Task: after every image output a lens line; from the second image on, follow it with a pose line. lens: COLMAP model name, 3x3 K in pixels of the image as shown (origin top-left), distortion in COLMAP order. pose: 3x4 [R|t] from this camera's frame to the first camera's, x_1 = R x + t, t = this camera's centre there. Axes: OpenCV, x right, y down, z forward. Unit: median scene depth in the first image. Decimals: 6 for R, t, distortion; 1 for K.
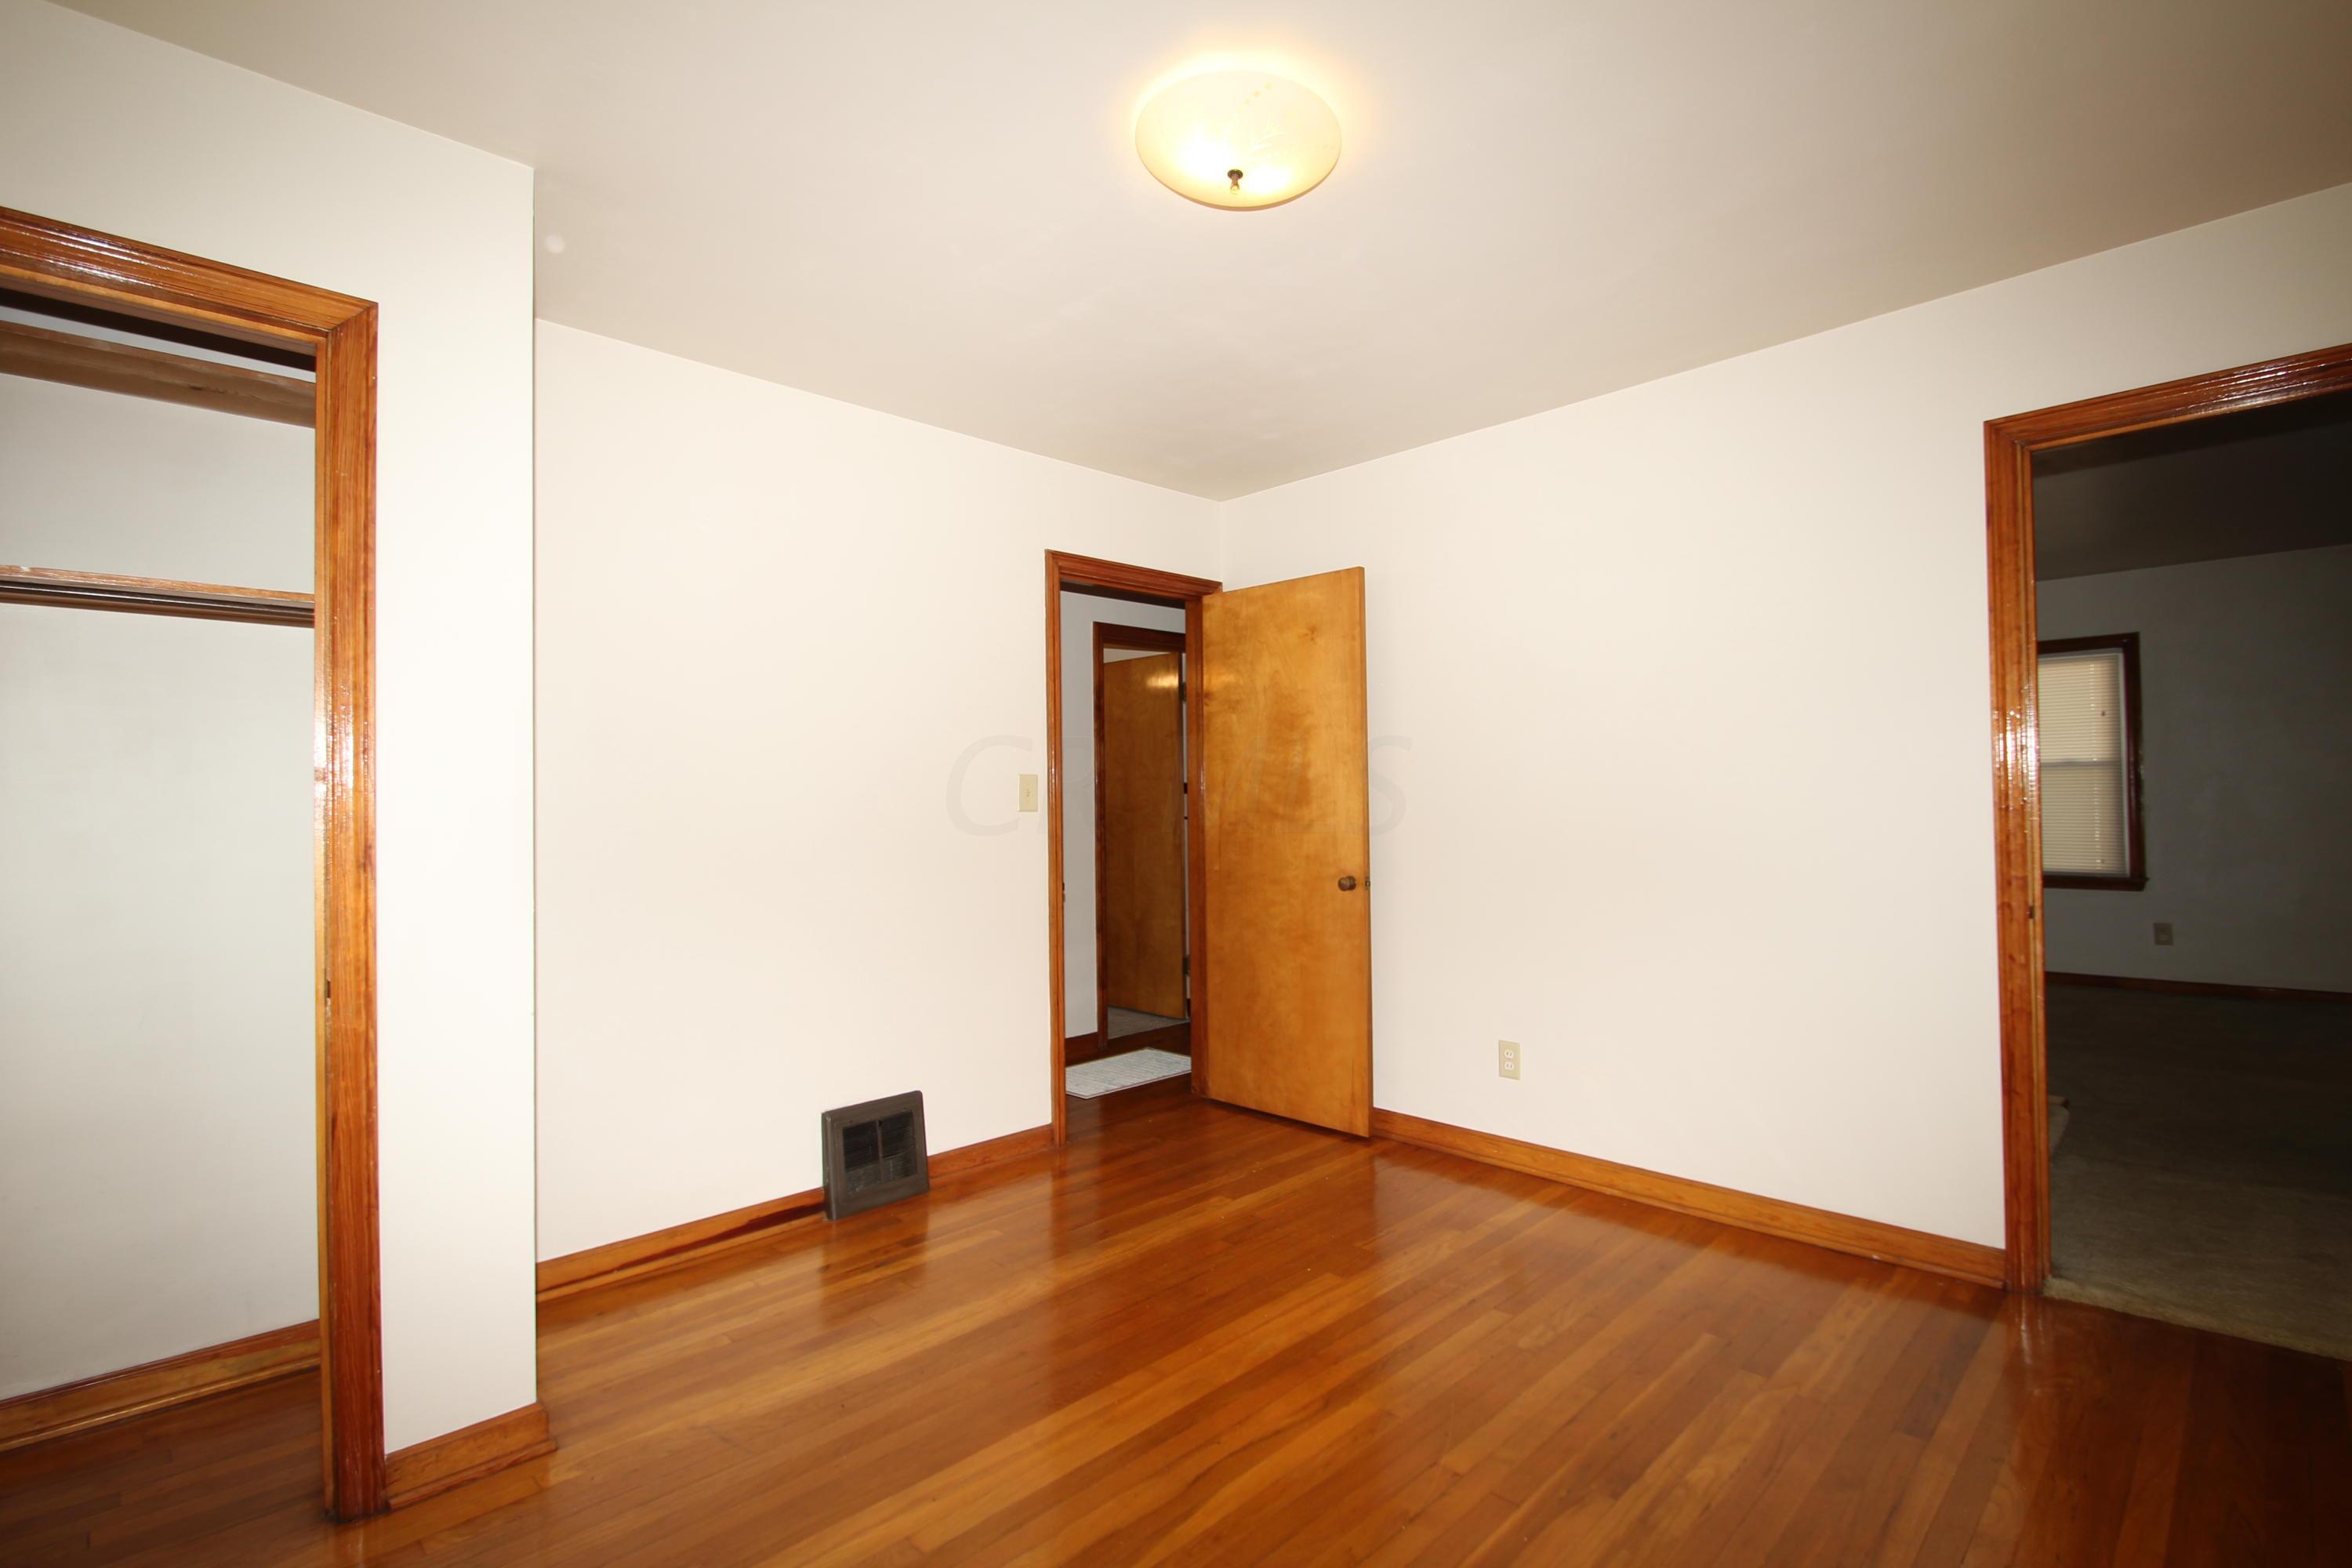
lens RADIAL K [[1097.3, 0, 1180.0], [0, 1097.3, 782.3], [0, 0, 1]] dist [-0.005725, -0.002772]
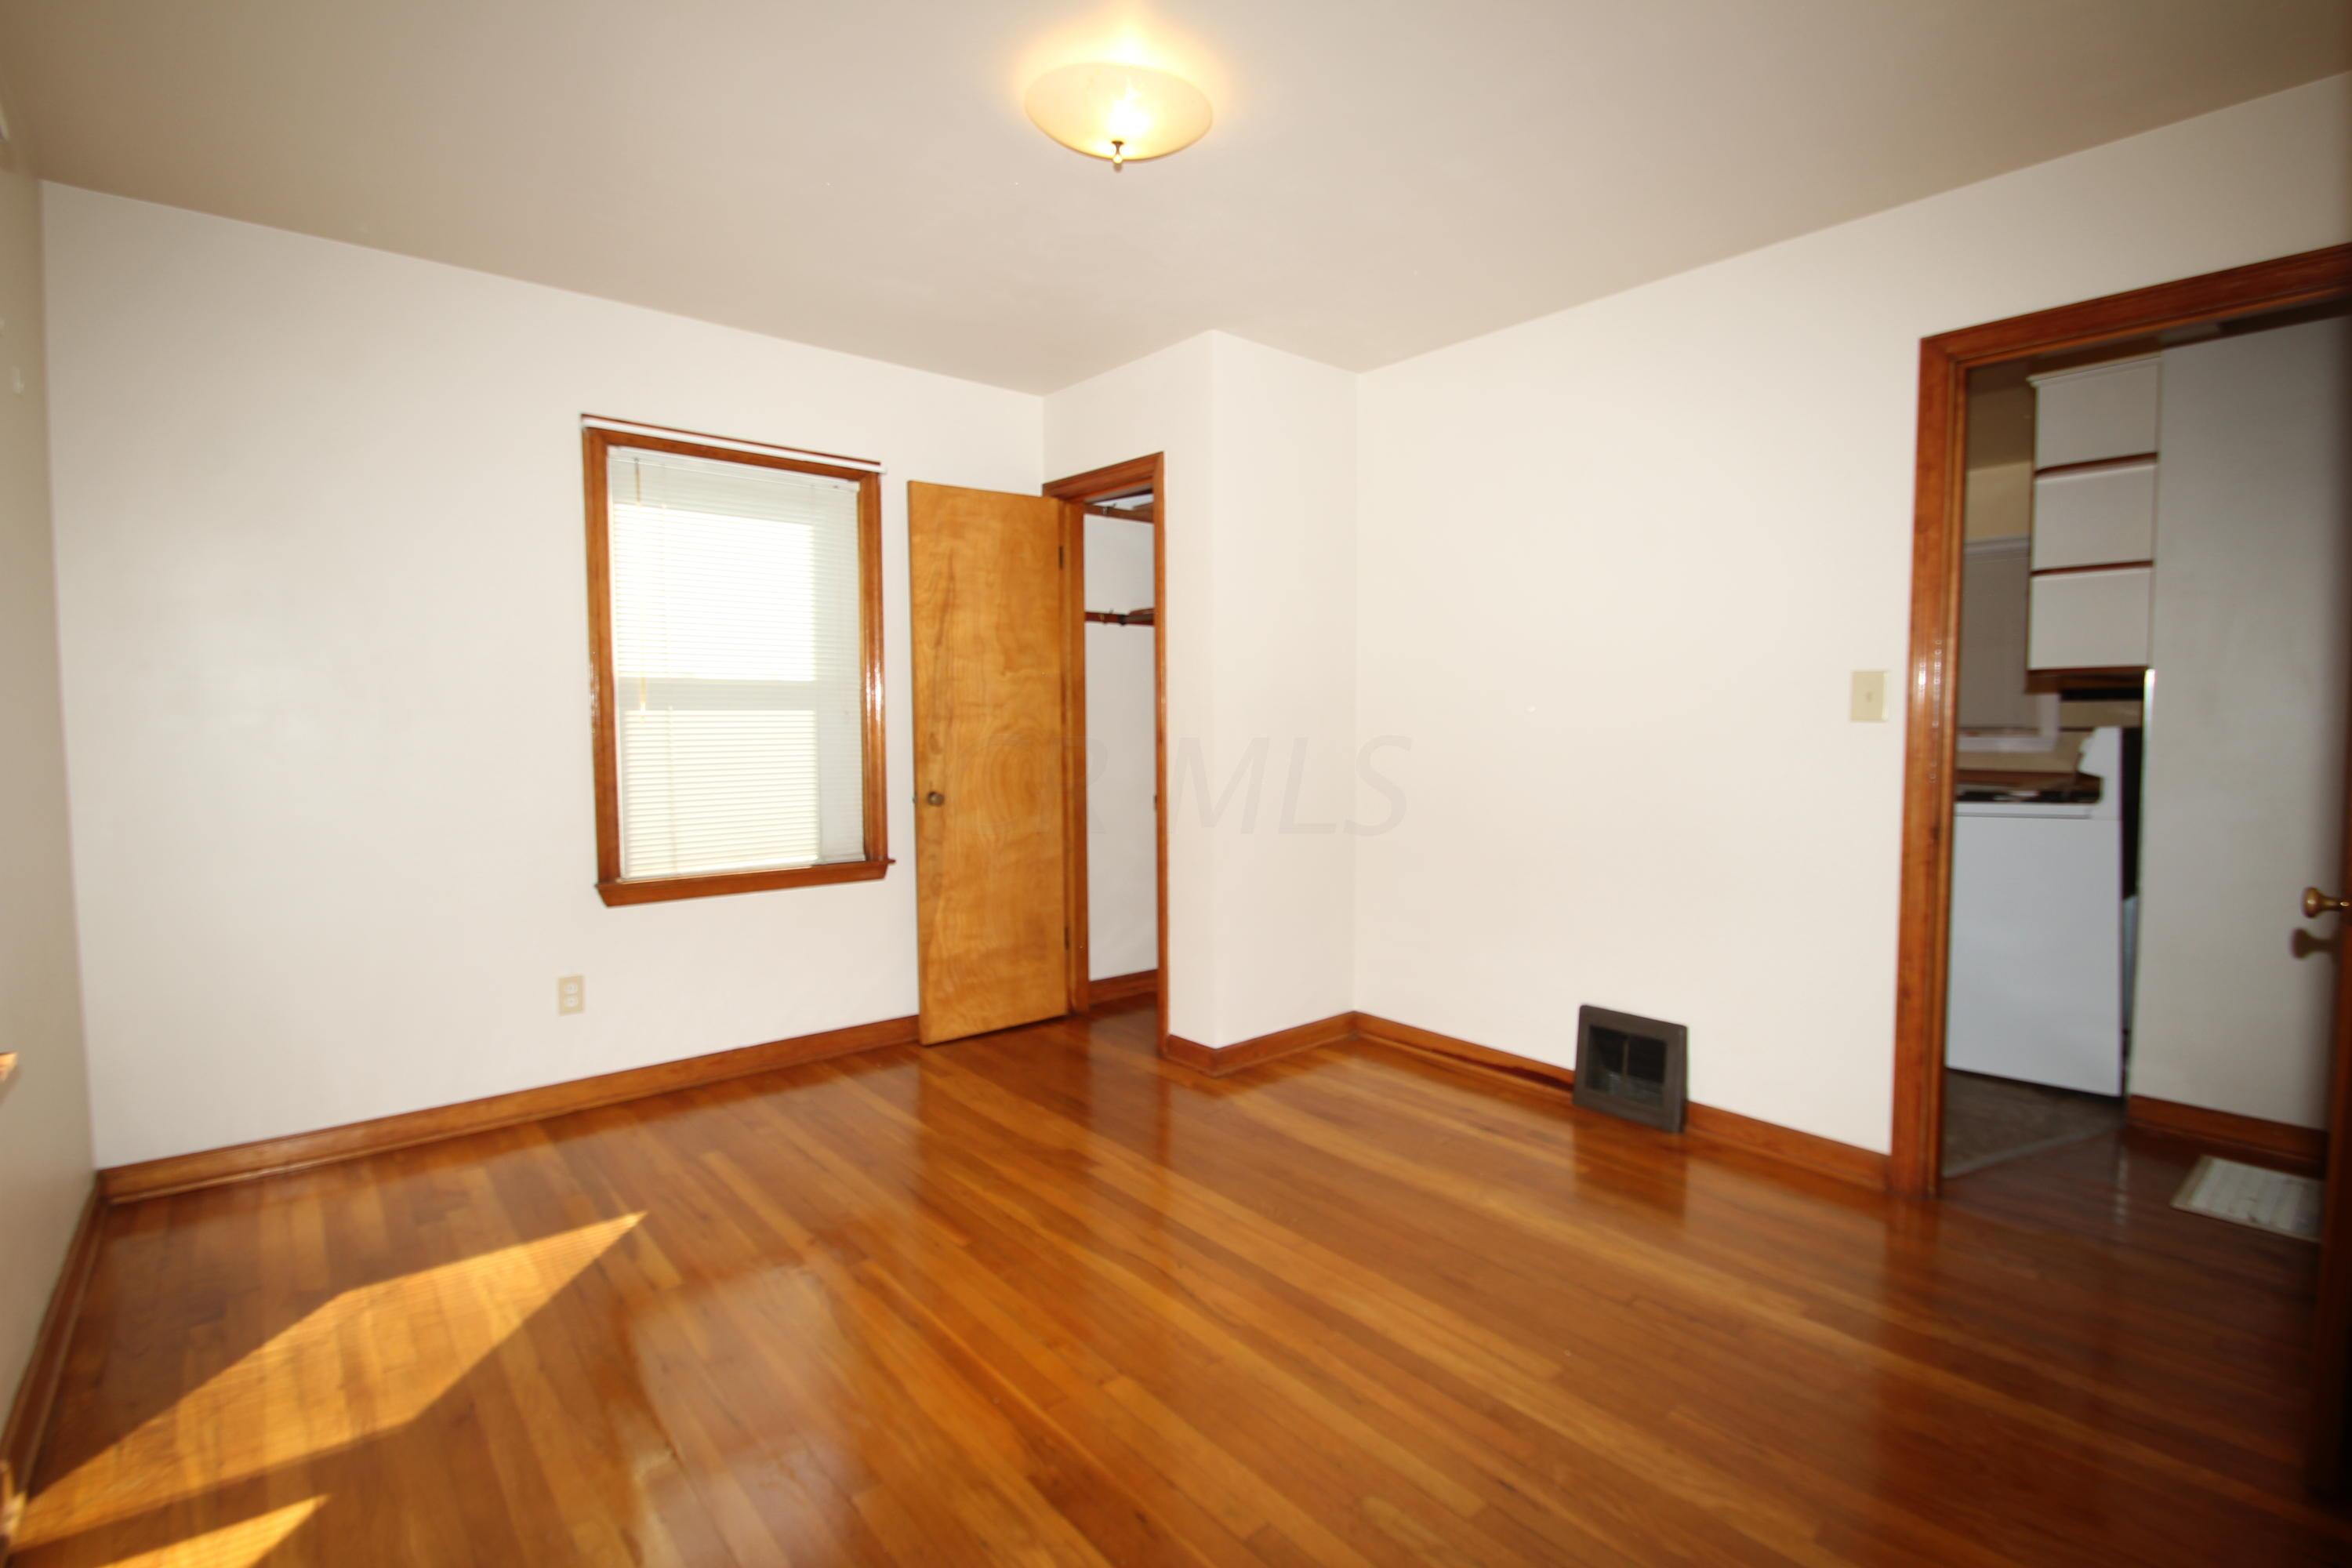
lens RADIAL K [[1097.3, 0, 1180.8], [0, 1097.3, 781.5], [0, 0, 1]] dist [-0.005725, -0.002772]
pose [[-0.098033, 0.071578, -0.992606, 0.801632], [0.018649, 0.997367, 0.070079, 0.009205], [0.995008, -0.011641, -0.099110, 0.784520]]
